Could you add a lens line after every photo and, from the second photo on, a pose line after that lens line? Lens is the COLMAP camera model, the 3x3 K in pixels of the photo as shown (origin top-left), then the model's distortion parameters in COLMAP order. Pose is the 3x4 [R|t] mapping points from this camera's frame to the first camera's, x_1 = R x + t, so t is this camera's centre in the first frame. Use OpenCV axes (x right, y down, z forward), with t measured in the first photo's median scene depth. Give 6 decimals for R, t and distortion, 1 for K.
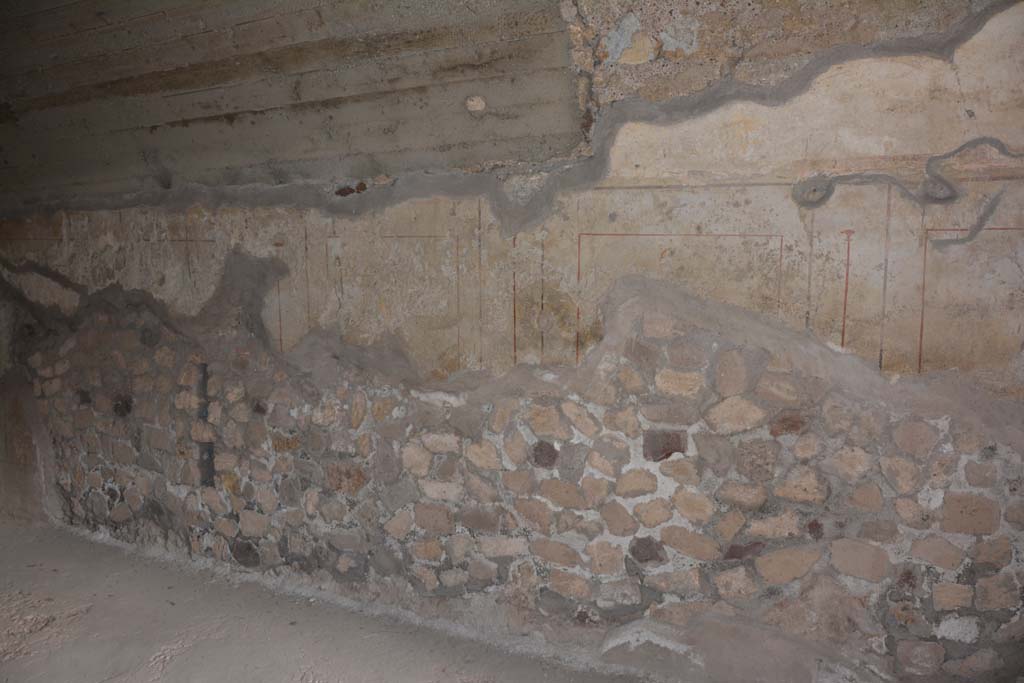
lens RADIAL K [[808.5, 0, 515.1], [0, 808.5, 340.8], [0, 0, 1]] dist [-0.156474, 0.111118]
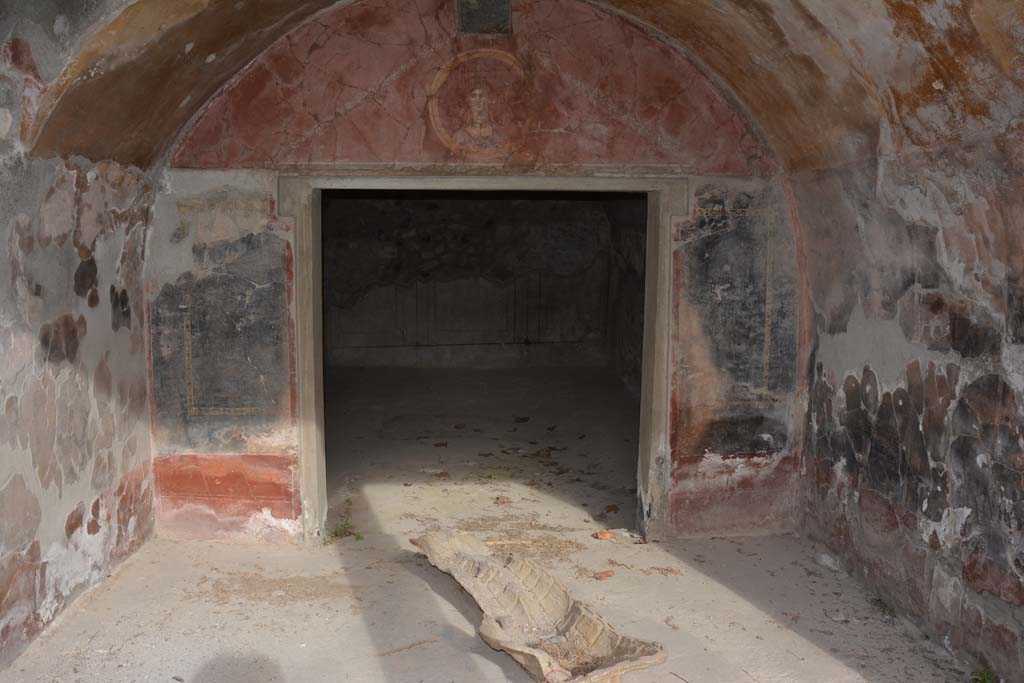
lens RADIAL K [[808.5, 0, 516.0], [0, 808.5, 347.9], [0, 0, 1]] dist [-0.156474, 0.111118]
pose [[0.489160, 0.124597, -0.863249, 1.422167], [-0.057008, 0.992195, 0.110904, -0.071430], [0.870329, -0.005038, 0.492445, -0.399511]]
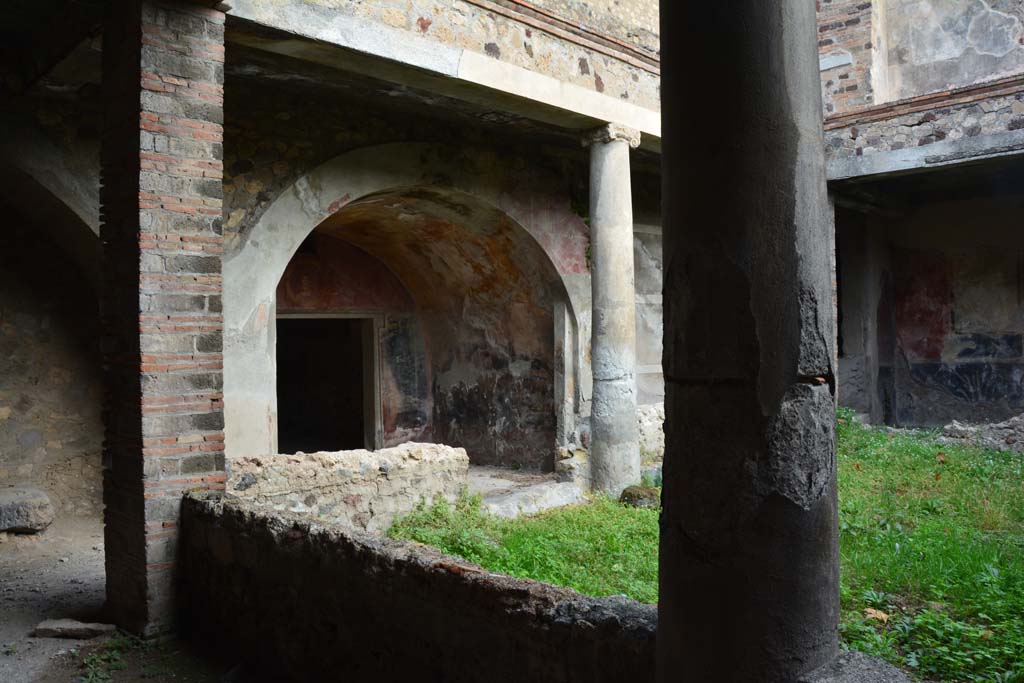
lens RADIAL K [[808.5, 0, 504.2], [0, 808.5, 342.8], [0, 0, 1]] dist [-0.156474, 0.111118]
pose [[0.907663, -0.018692, -0.419284, 2.088335], [-0.002617, 0.998736, -0.050190, 0.045432], [0.419692, 0.046653, 0.906467, -1.995110]]
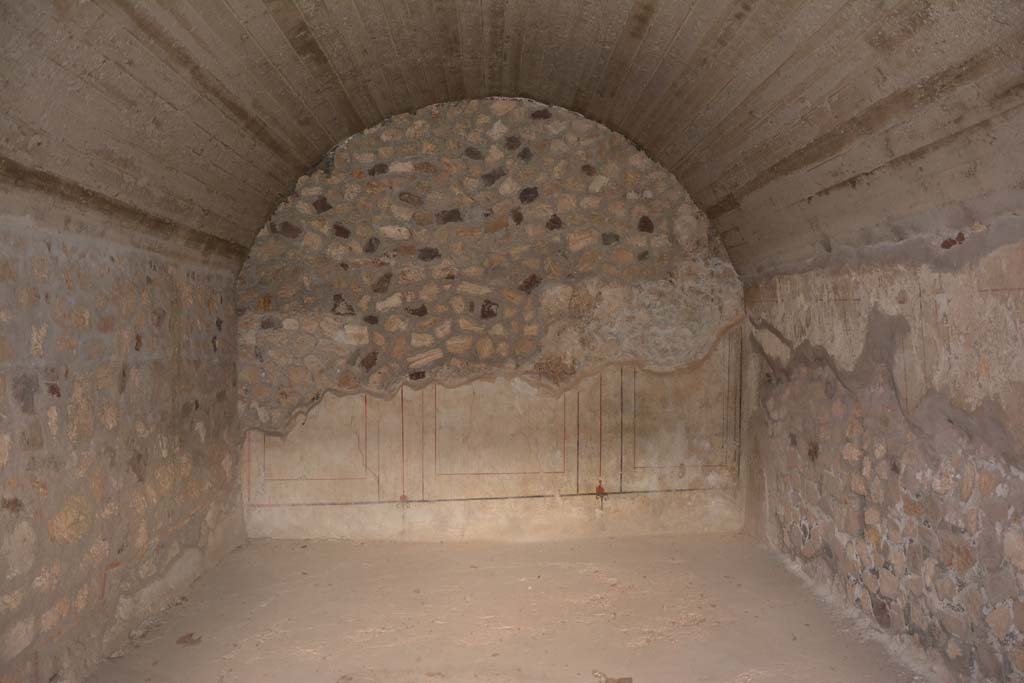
lens RADIAL K [[808.5, 0, 508.1], [0, 808.5, 339.6], [0, 0, 1]] dist [-0.156474, 0.111118]
pose [[0.455083, -0.007906, -0.890414, 0.331912], [-0.041492, 0.998686, -0.030074, -0.024957], [0.889482, 0.050631, 0.454157, 0.129918]]
